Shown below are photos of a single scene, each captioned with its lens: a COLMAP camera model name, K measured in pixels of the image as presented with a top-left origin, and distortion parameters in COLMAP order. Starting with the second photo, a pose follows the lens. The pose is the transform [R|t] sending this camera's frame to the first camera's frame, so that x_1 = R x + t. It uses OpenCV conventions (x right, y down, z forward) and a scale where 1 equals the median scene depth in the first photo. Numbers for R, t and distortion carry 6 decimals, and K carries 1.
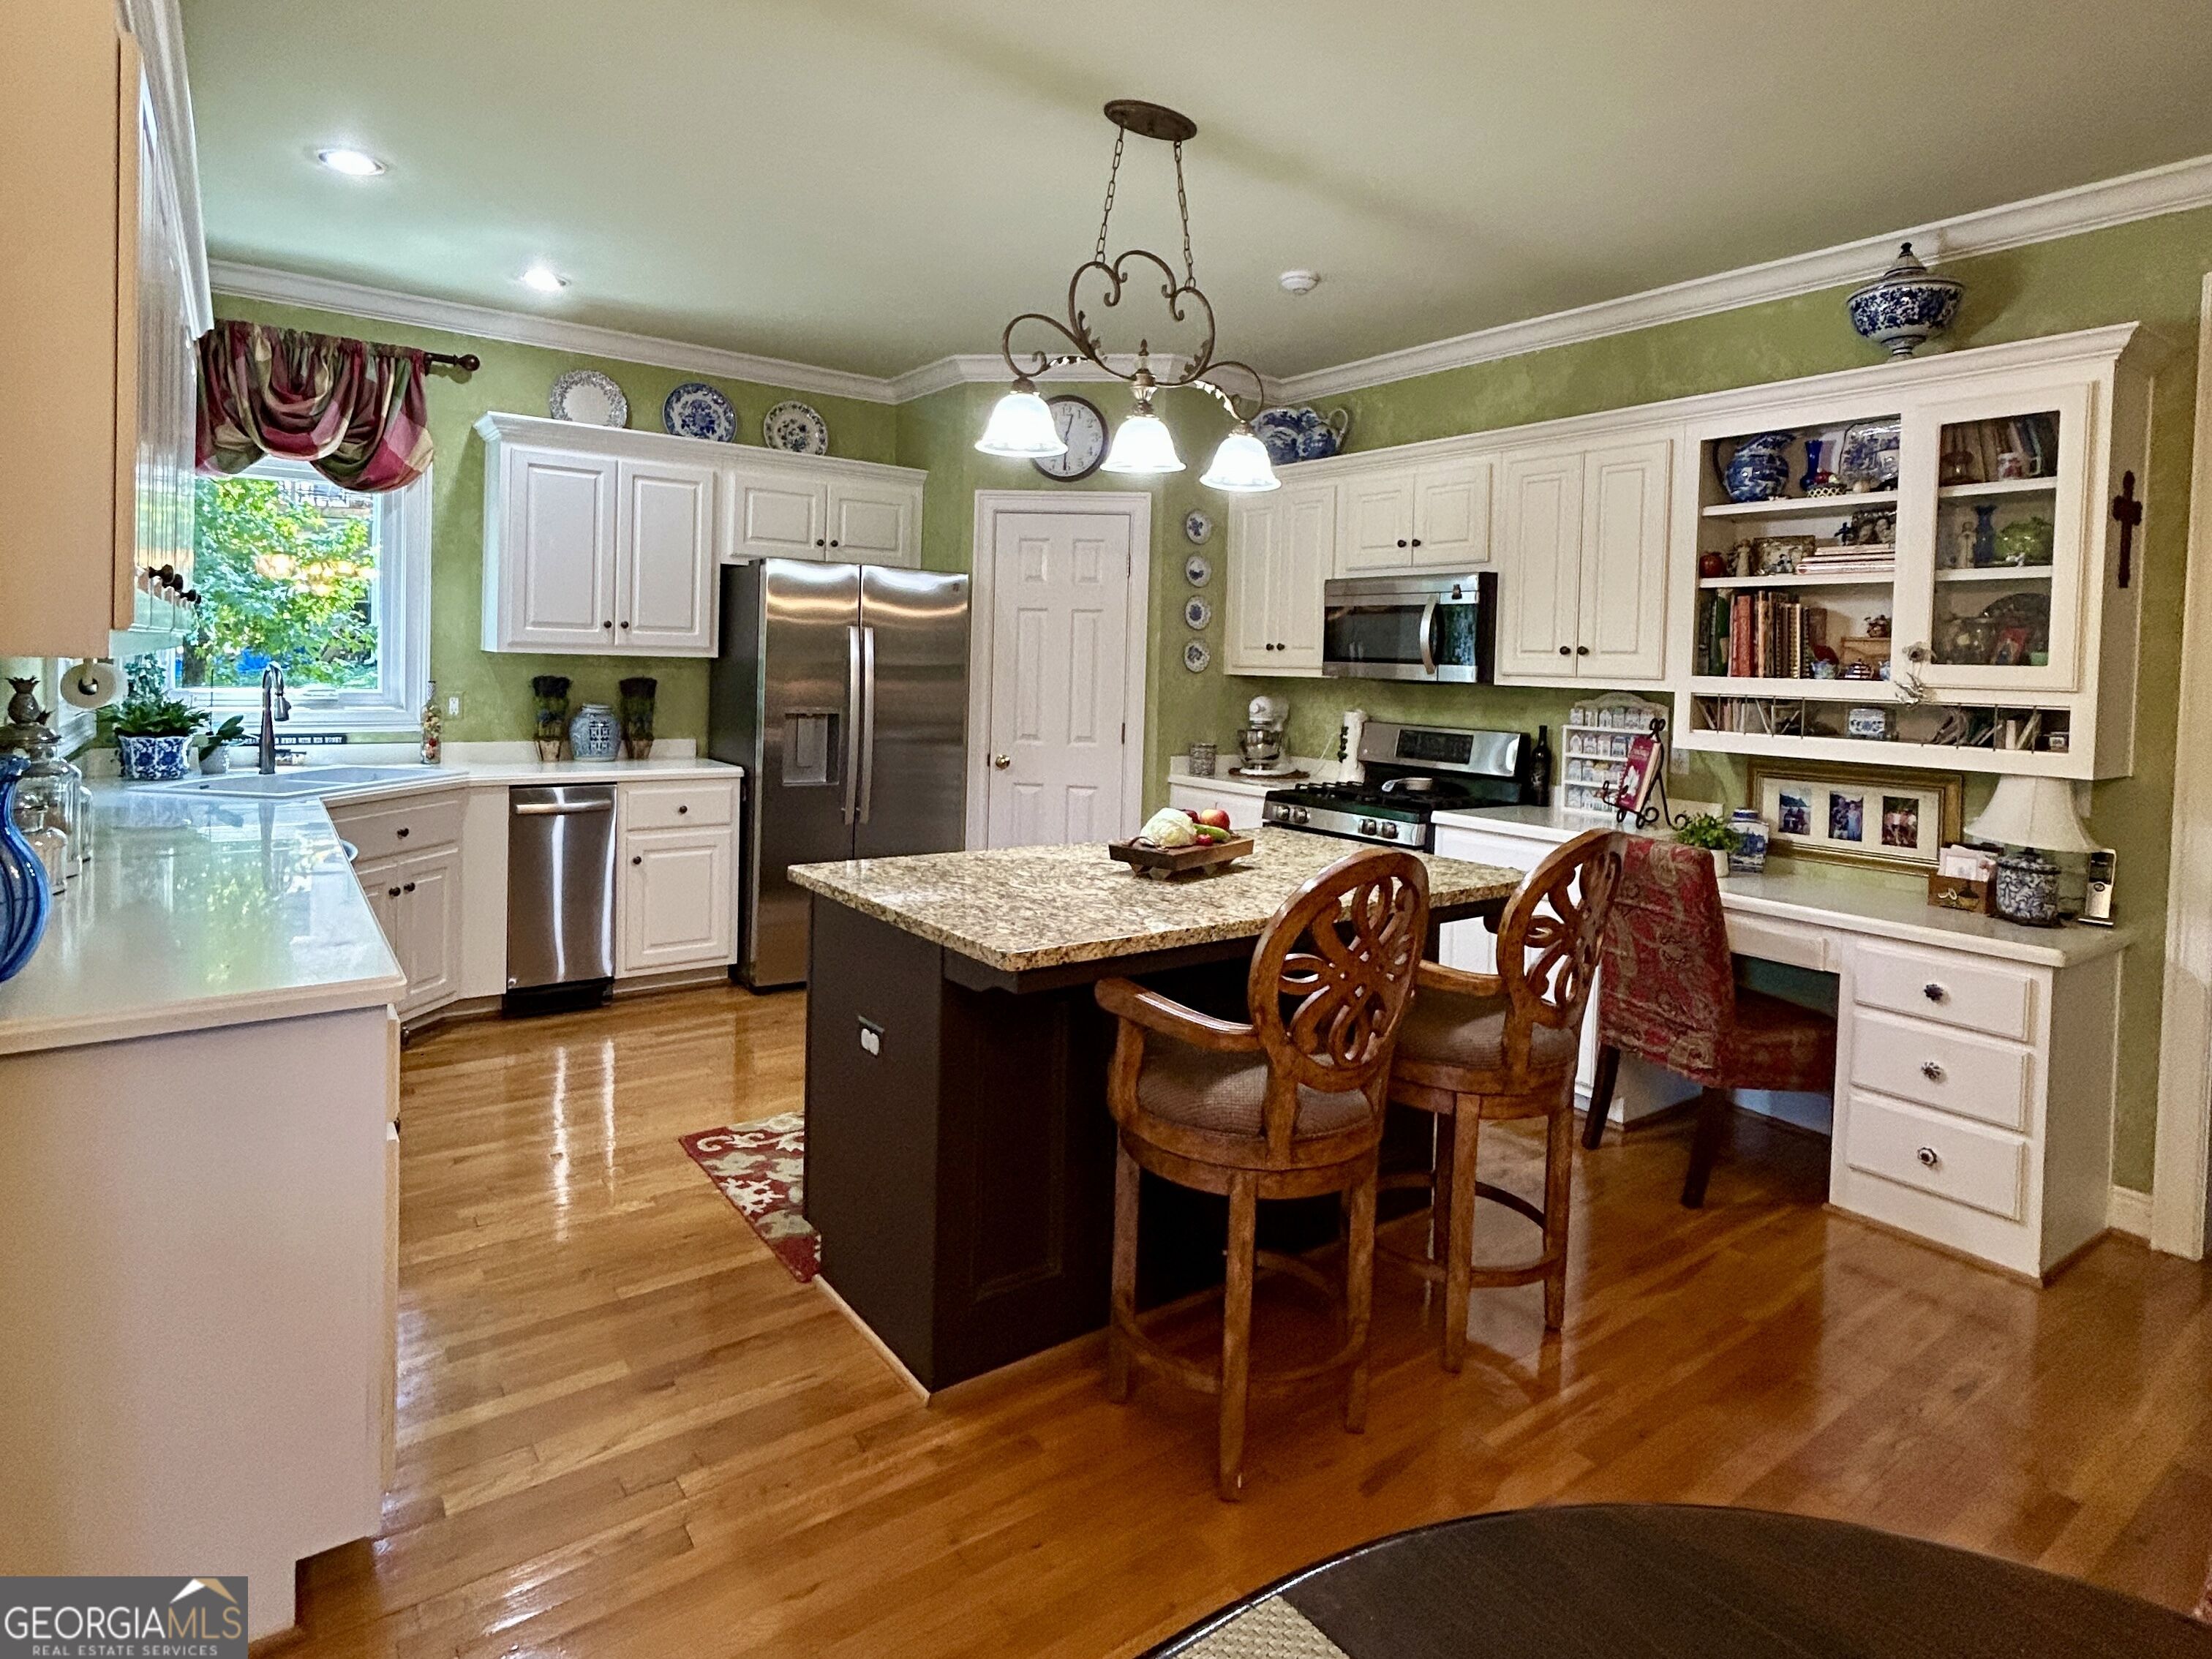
lens RADIAL K [[1187.9, 0, 1110.5], [0, 1187.9, 691.2], [0, 0, 1]] dist [-0.005095, -0.003655]
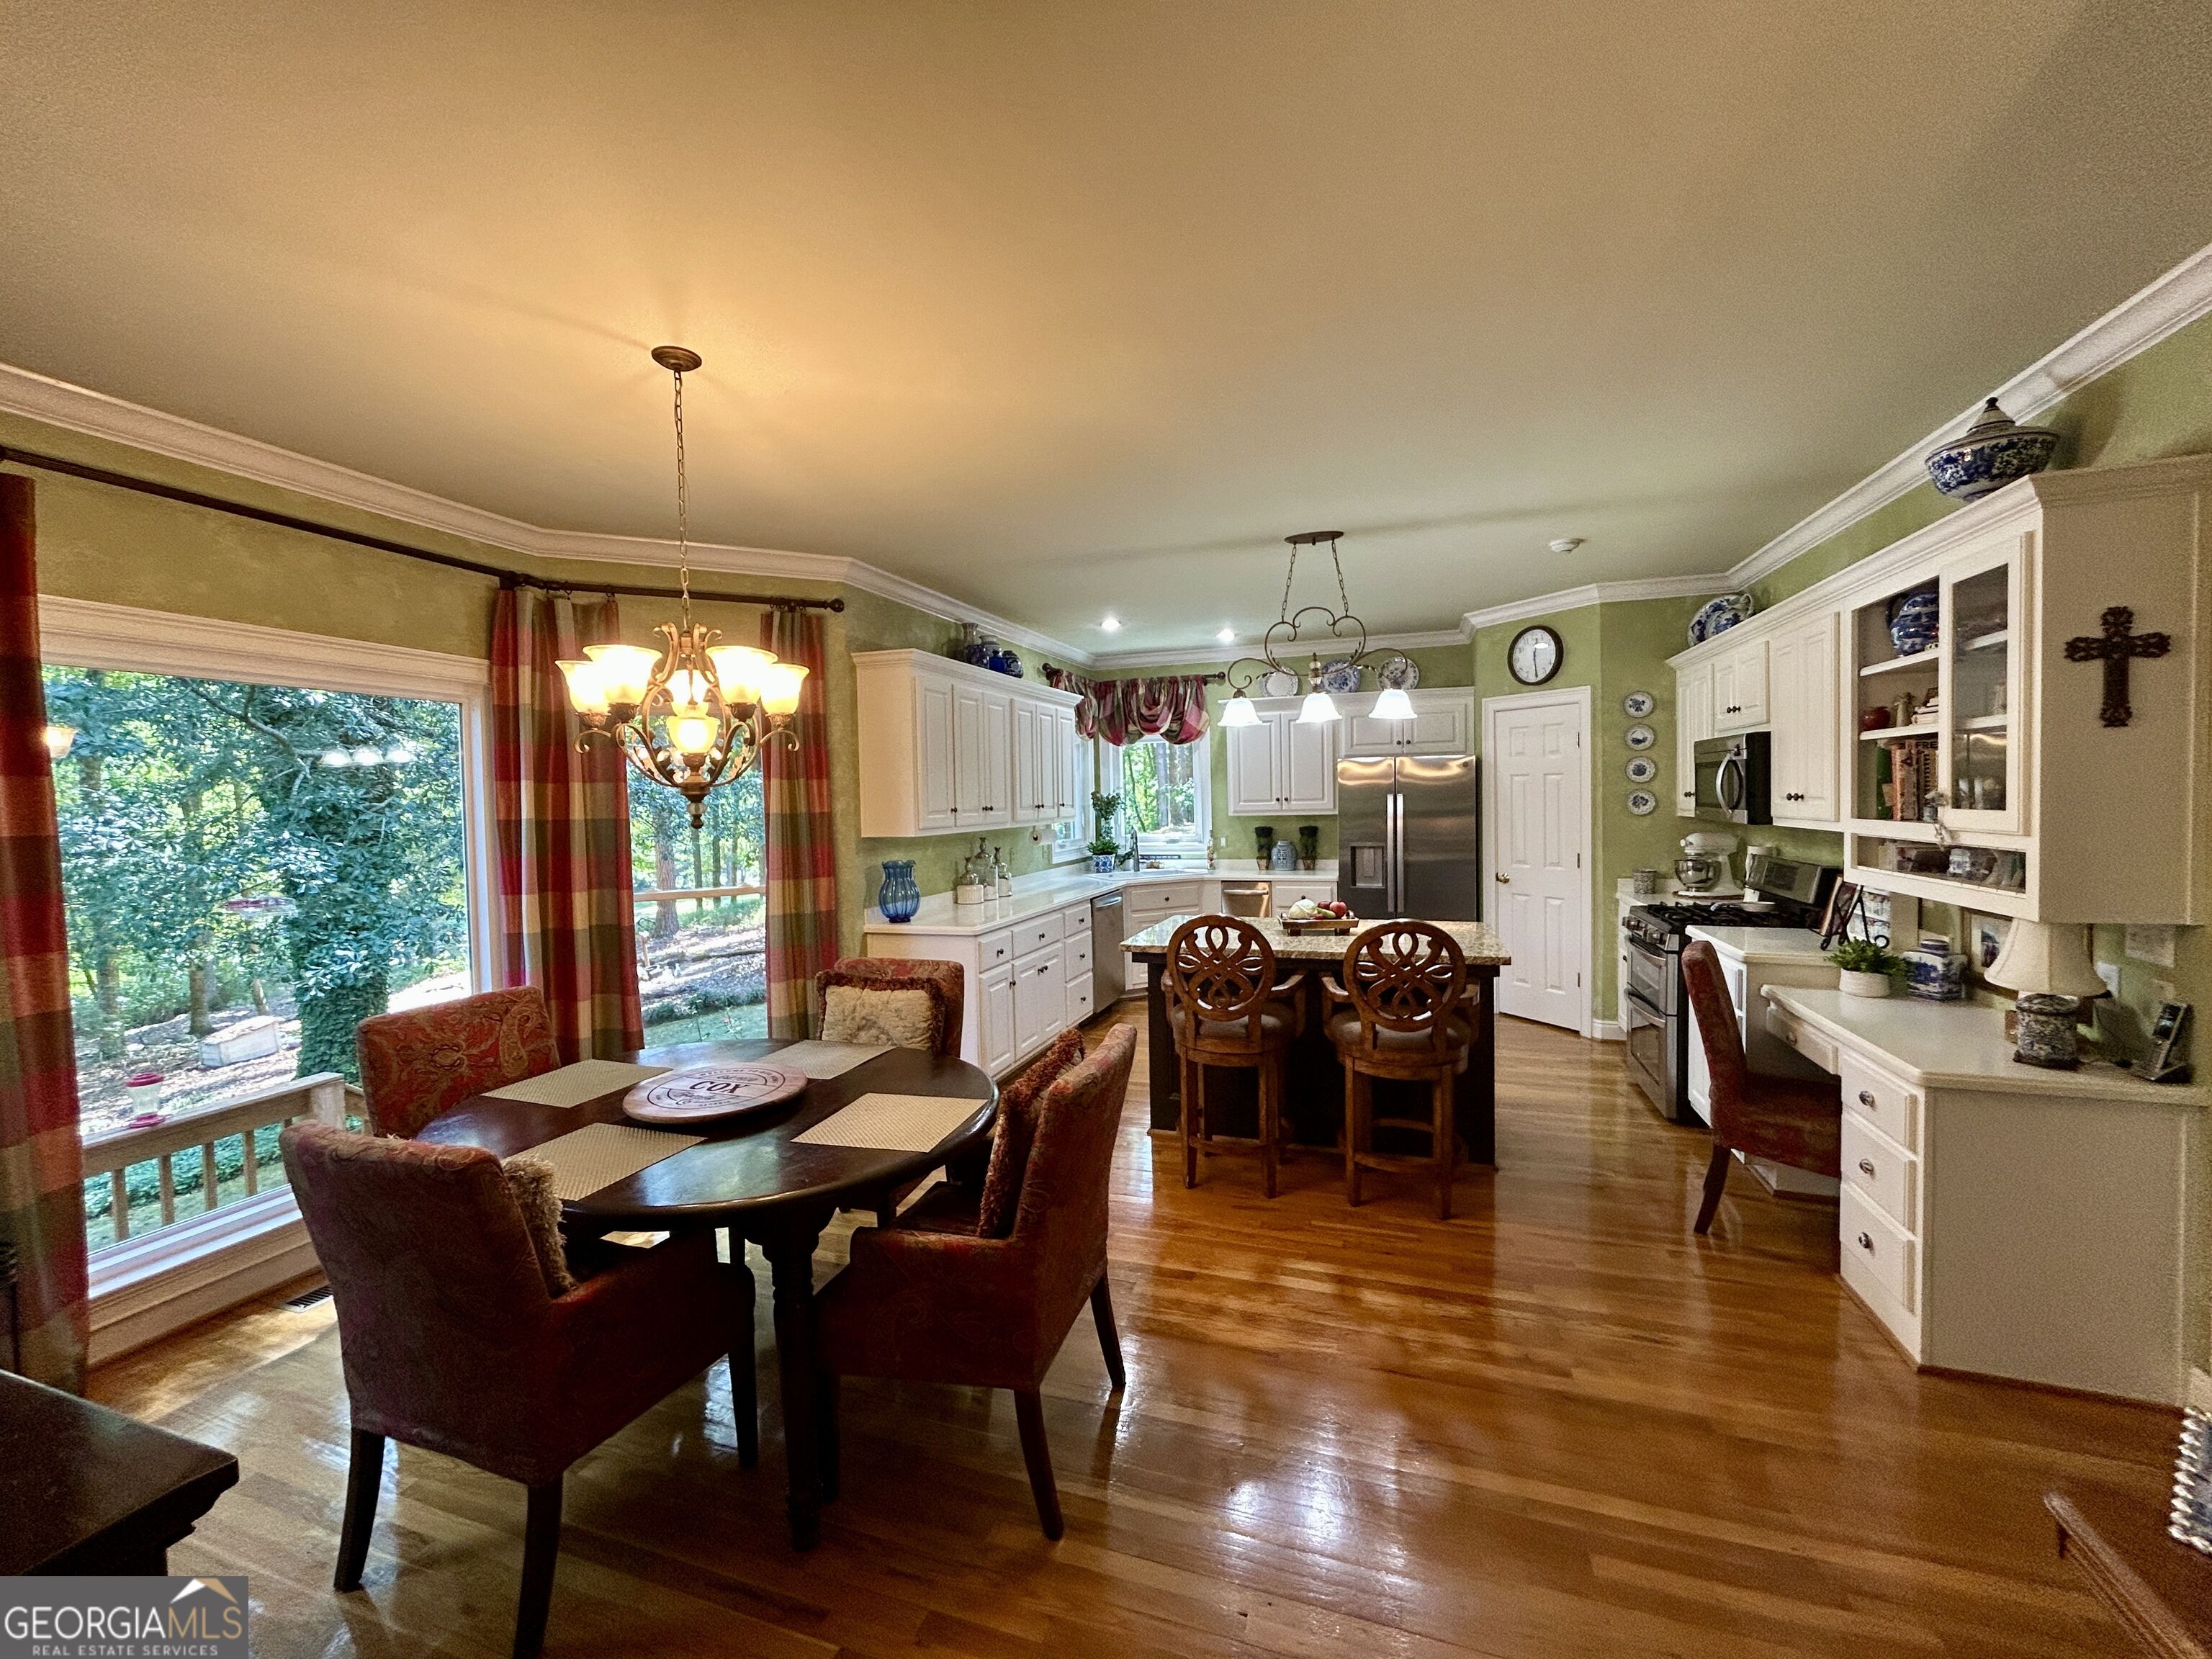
lens RADIAL K [[893.9, 0, 1101.4], [0, 893.9, 830.9], [0, 0, 1]] dist [-0.004496, 0.002242]
pose [[0.568103, -0.009748, -0.822899, 0.625981], [0.017923, 0.999839, 0.000529, -0.011405], [0.822762, -0.015049, 0.568187, -0.061140]]
